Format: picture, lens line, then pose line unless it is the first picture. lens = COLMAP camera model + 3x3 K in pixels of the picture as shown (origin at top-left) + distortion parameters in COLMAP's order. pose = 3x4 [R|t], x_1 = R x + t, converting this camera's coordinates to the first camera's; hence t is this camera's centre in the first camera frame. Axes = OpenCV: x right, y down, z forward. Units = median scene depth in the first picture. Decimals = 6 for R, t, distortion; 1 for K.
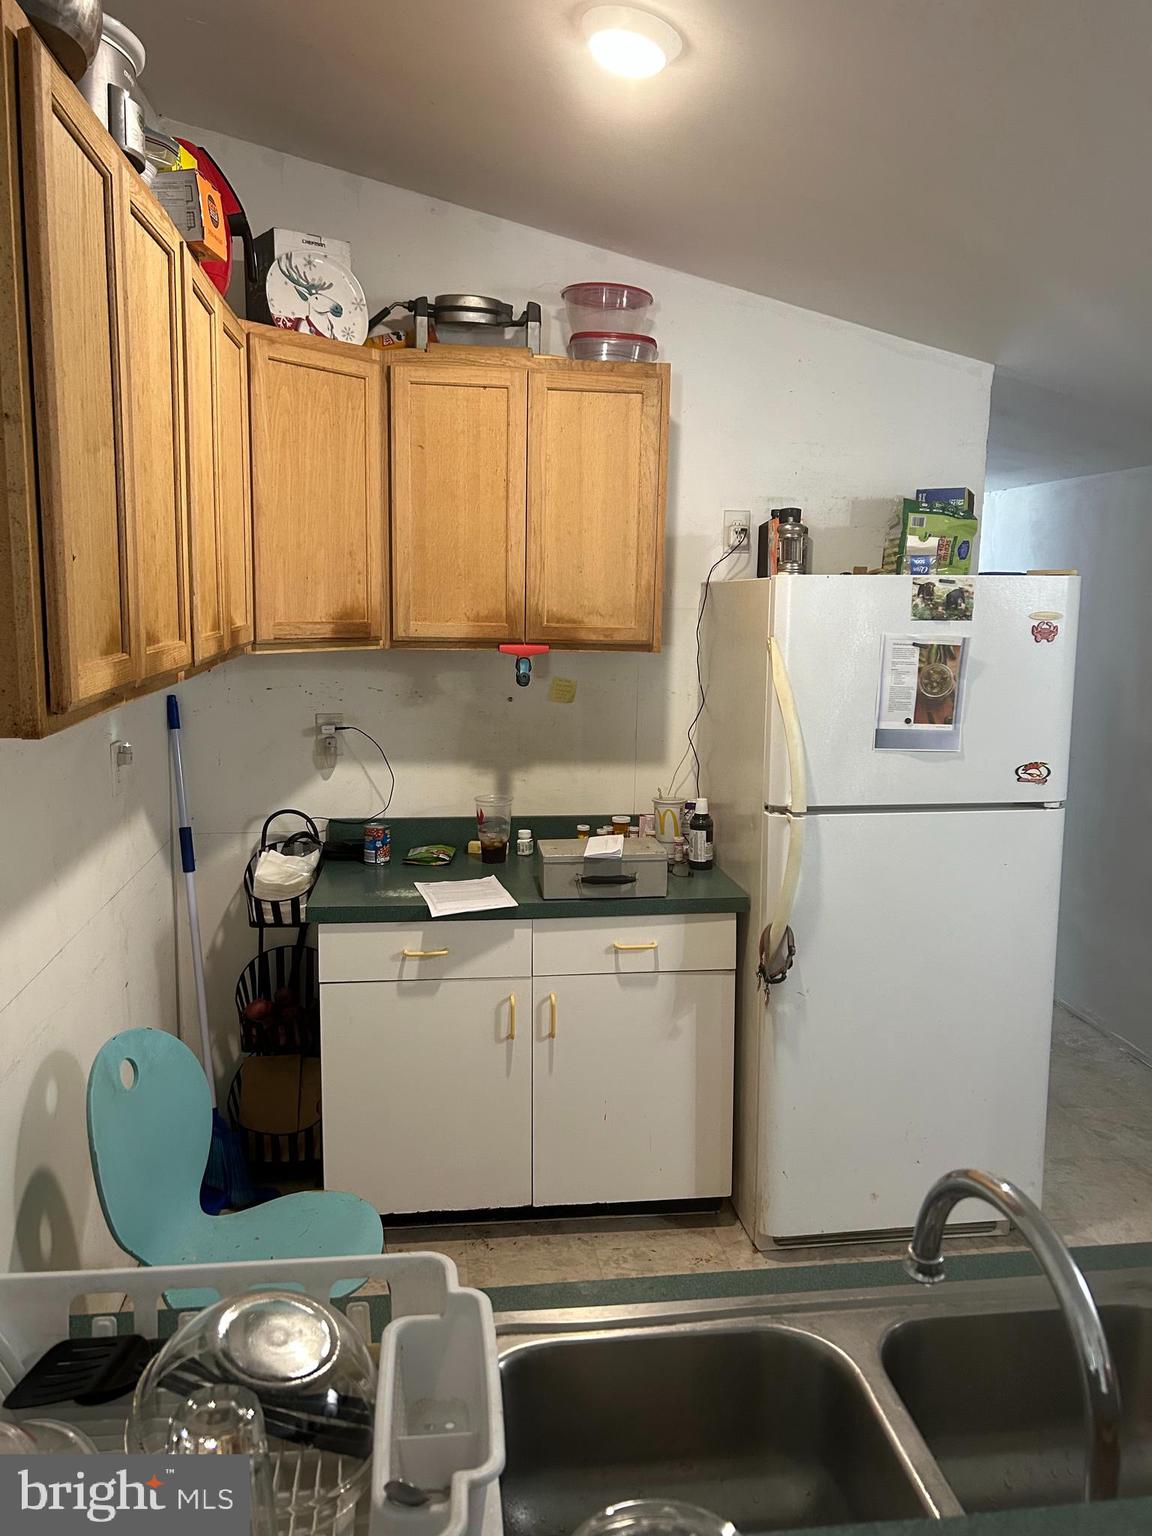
lens RADIAL K [[1159.2, 0, 577.6], [0, 1159.2, 766.6], [0, 0, 1]] dist [0.015614, -0.005342]
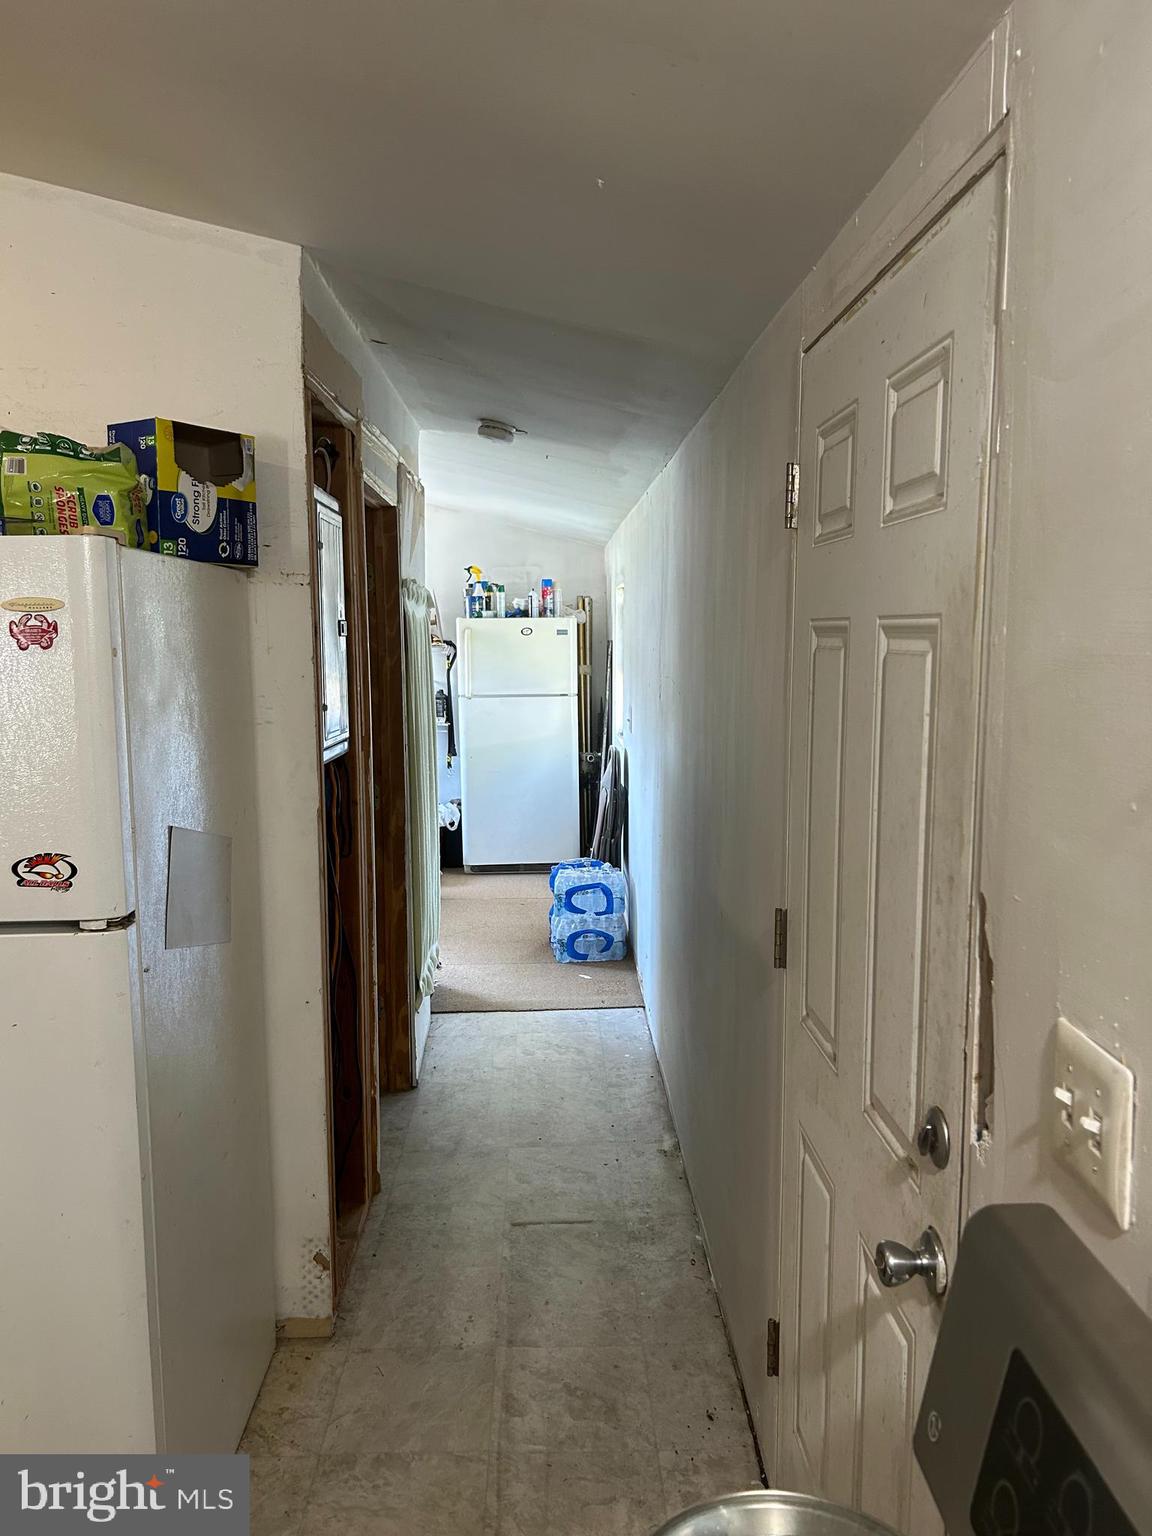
lens RADIAL K [[1159.2, 0, 573.9], [0, 1159.2, 769.1], [0, 0, 1]] dist [0.015614, -0.005342]
pose [[0.994355, -0.001438, -0.106090, 0.717823], [-0.001719, 0.999559, -0.029655, -0.029300], [0.106086, 0.029670, 0.993914, 0.439368]]
